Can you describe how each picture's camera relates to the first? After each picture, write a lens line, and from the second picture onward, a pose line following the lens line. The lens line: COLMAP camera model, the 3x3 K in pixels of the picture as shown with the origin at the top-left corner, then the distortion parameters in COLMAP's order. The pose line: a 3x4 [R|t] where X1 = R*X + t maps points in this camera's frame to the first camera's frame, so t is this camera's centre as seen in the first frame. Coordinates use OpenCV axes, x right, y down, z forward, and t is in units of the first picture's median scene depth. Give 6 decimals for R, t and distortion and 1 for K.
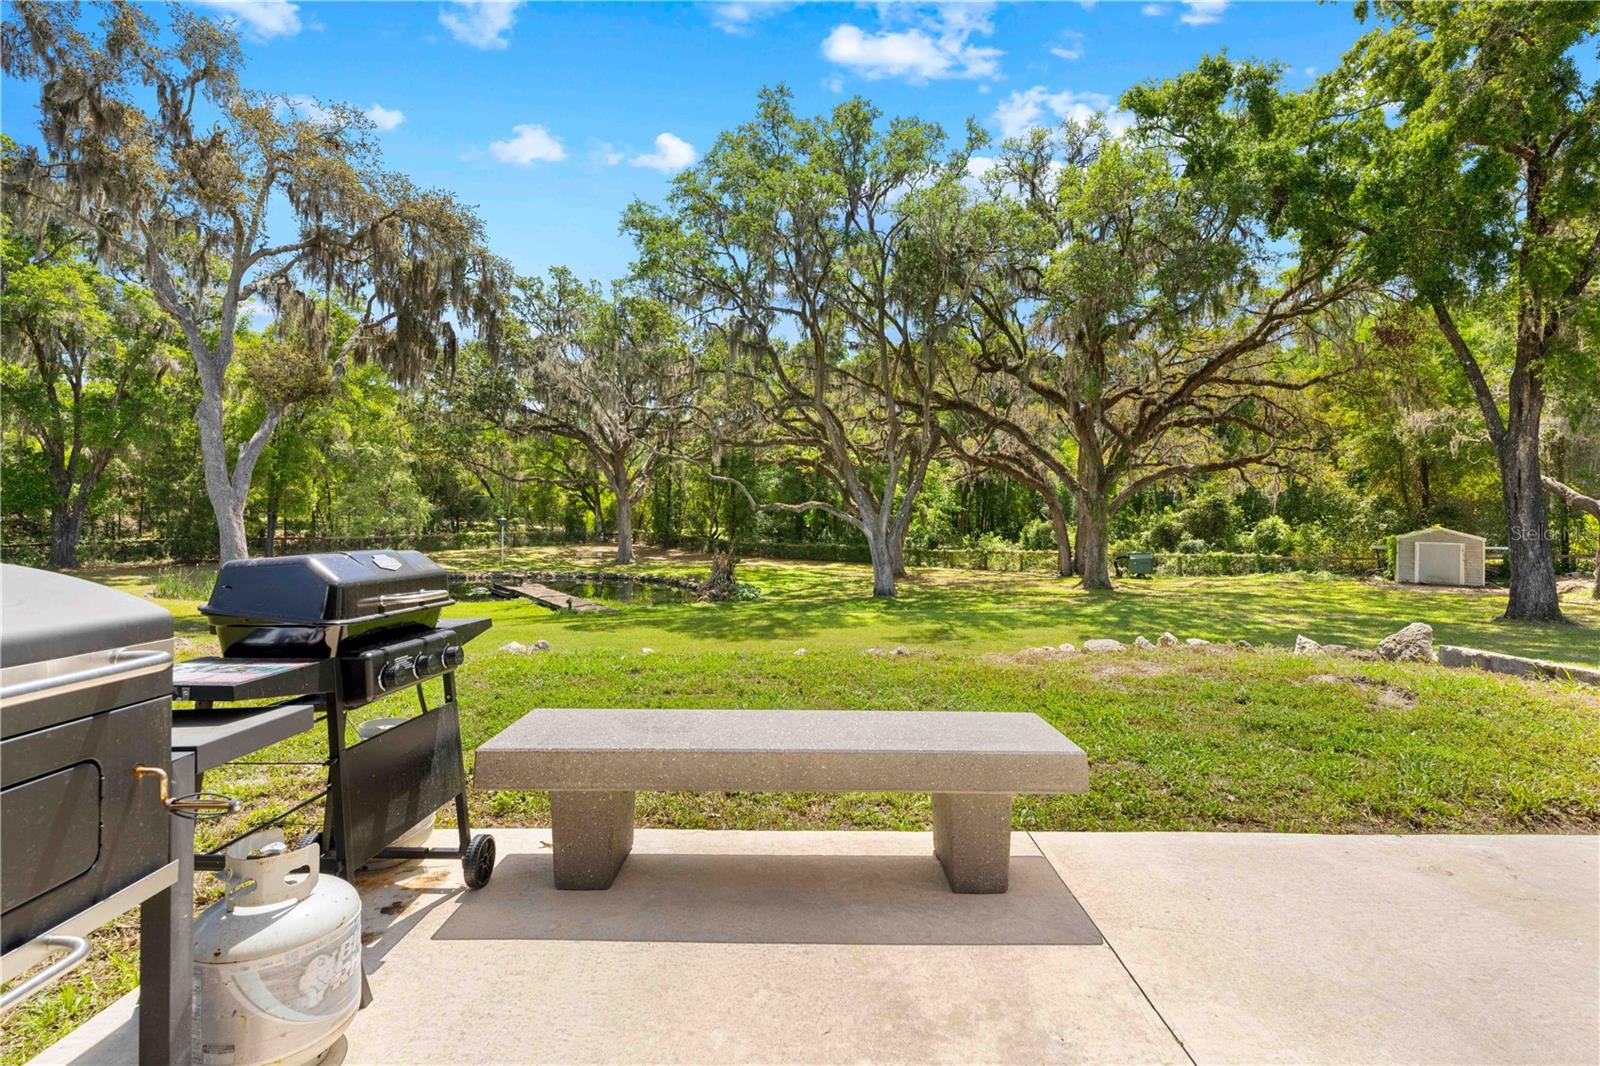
lens RADIAL K [[746.4, 0, 801.1], [0, 746.4, 515.7], [0, 0, 1]] dist [-0.002887, -0.000407]
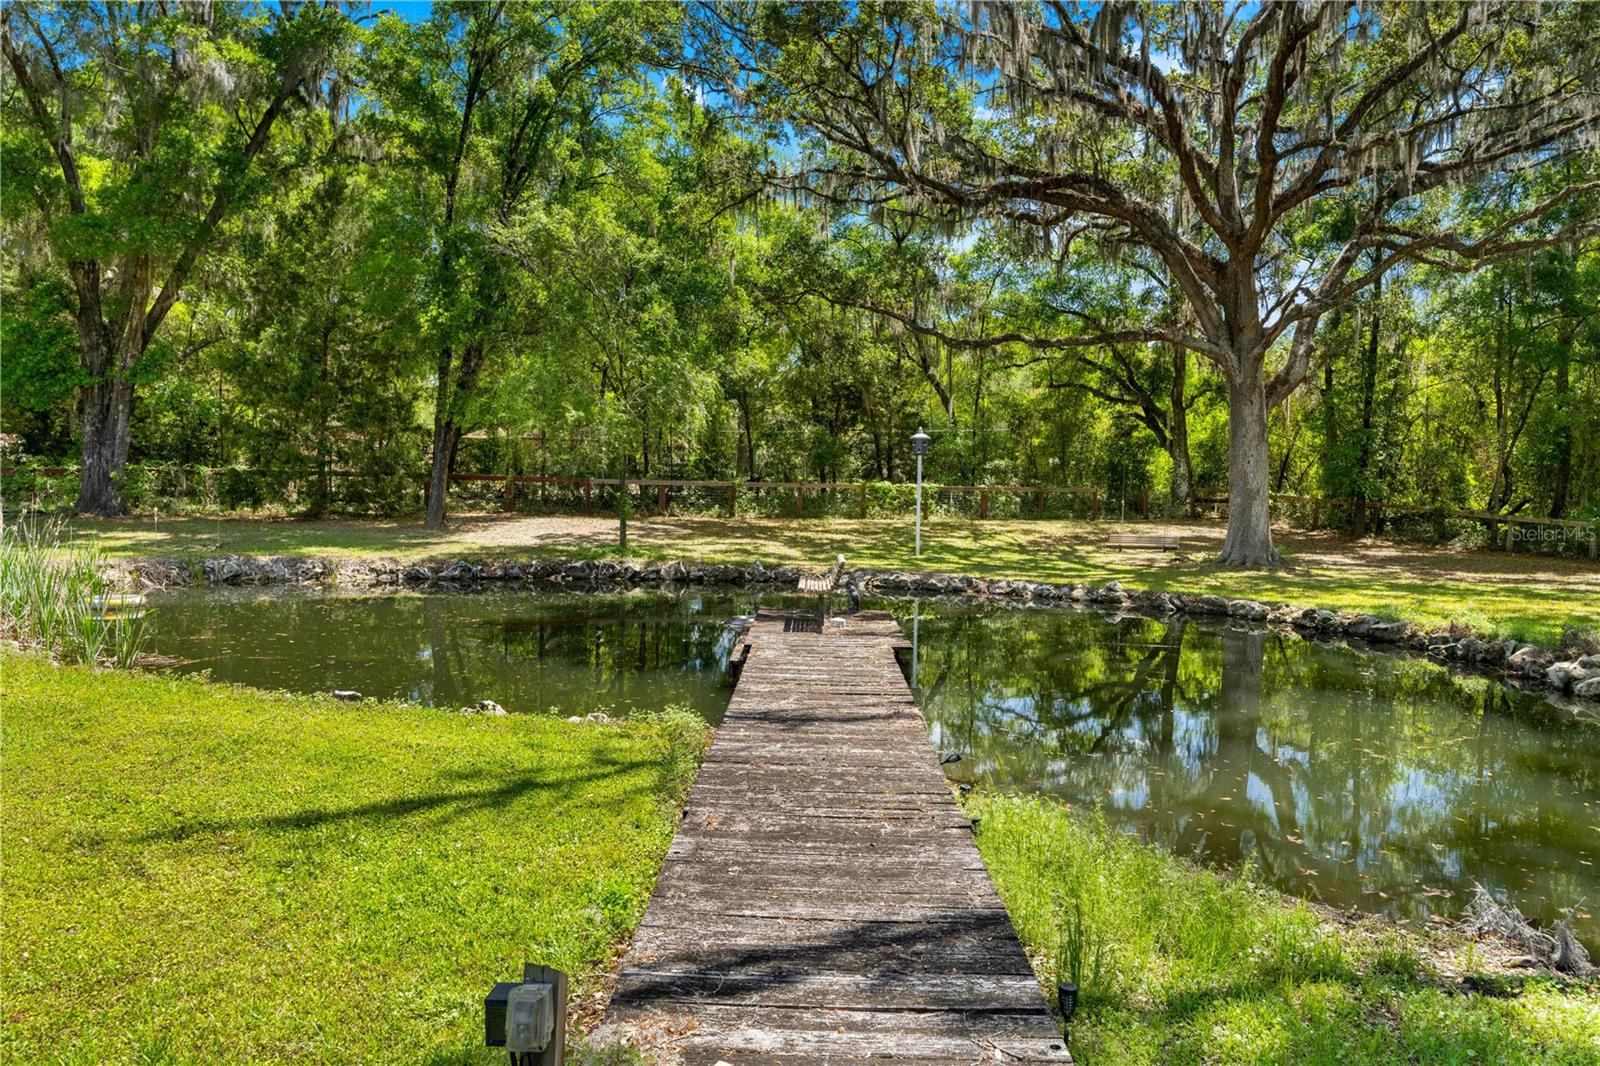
lens RADIAL K [[1078.9, 0, 800.0], [0, 1078.9, 533.0], [0, 0, 1]] dist [0.003486, 0.000332]
pose [[0.815418, 0.035379, -0.577791, -0.089292], [-0.018348, 0.999209, 0.035289, 0.025932], [0.578582, -0.018174, 0.815422, 0.365356]]
